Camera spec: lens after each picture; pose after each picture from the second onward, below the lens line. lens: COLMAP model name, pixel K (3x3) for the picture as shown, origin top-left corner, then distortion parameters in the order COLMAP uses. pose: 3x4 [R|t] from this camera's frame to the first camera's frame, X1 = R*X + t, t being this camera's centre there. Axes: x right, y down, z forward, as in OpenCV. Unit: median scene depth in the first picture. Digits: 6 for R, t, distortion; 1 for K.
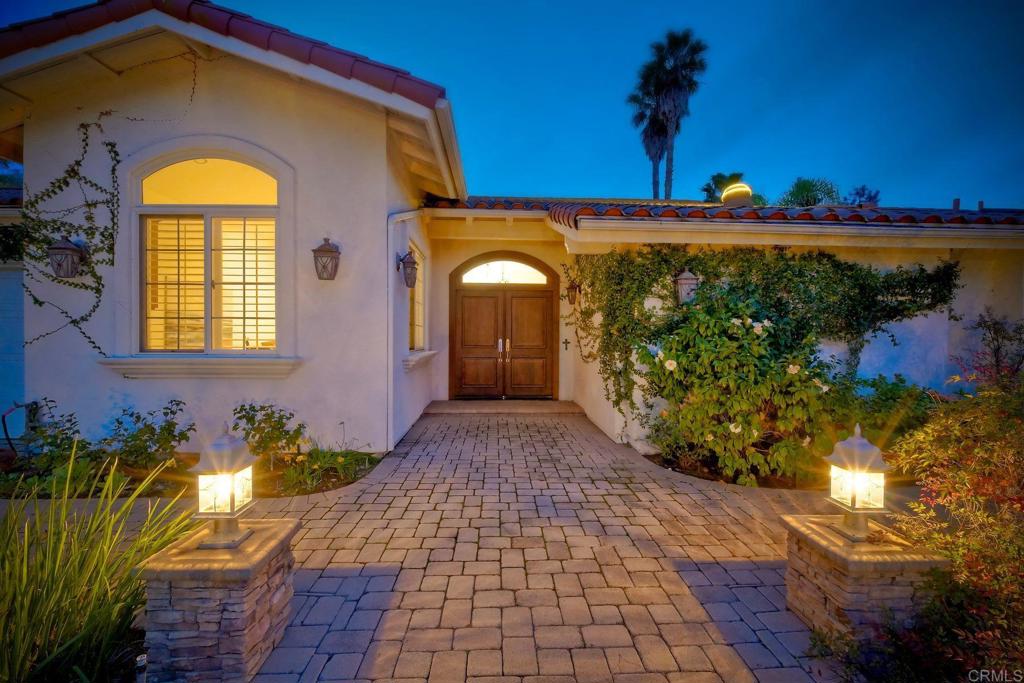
lens RADIAL K [[420.0, 0, 504.5], [0, 420.0, 343.3], [0, 0, 1]] dist [0.002526, -0.002335]
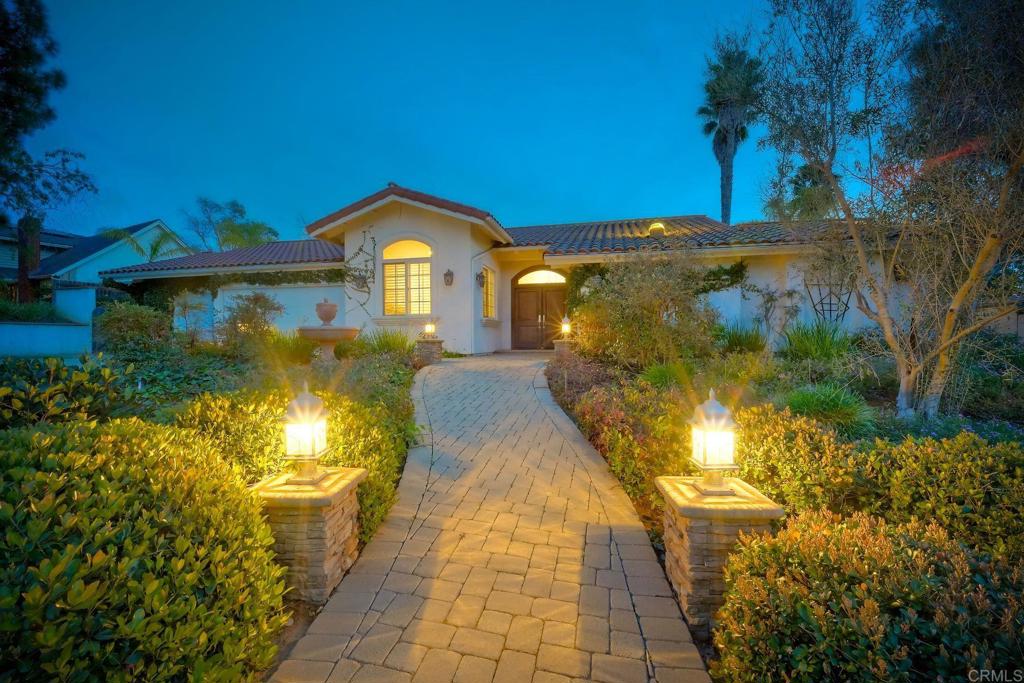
lens RADIAL K [[420.0, 0, 503.5], [0, 420.0, 342.2], [0, 0, 1]] dist [0.002526, -0.002335]
pose [[0.965833, -0.008348, -0.259033, 0.547992], [0.006595, 0.999949, -0.007638, 0.213084], [0.259083, 0.005669, 0.965838, -1.357731]]
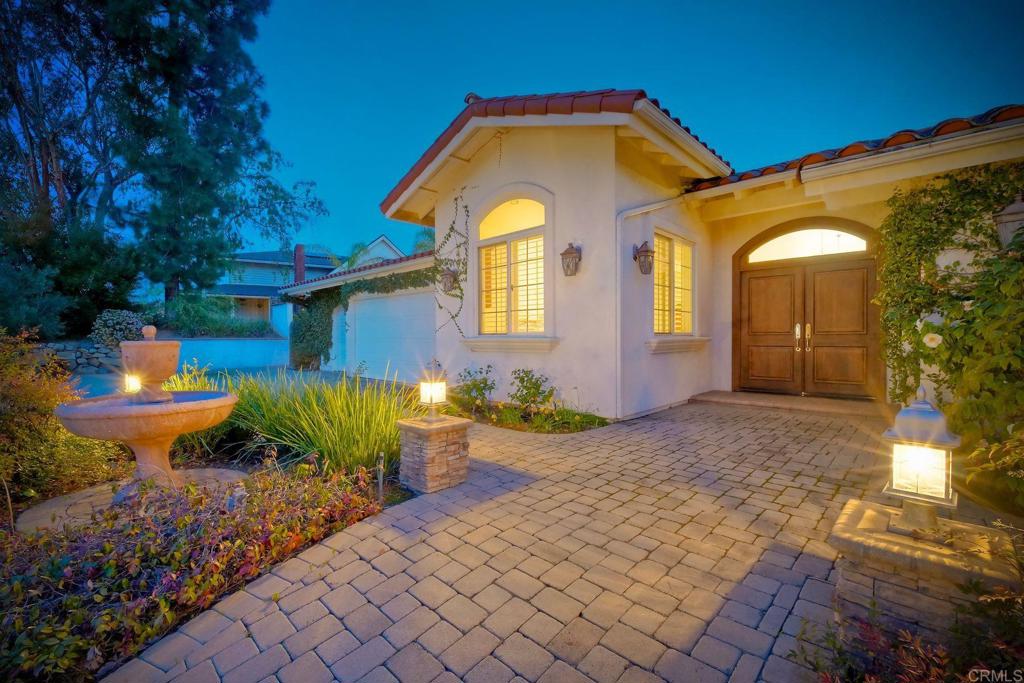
lens RADIAL K [[420.0, 0, 509.8], [0, 420.0, 349.7], [0, 0, 1]] dist [0.002526, -0.002335]
pose [[0.698054, 0.014800, -0.715893, 0.350711], [-0.001239, 0.999810, 0.019461, 0.046376], [0.716044, -0.012698, 0.697939, -0.019529]]
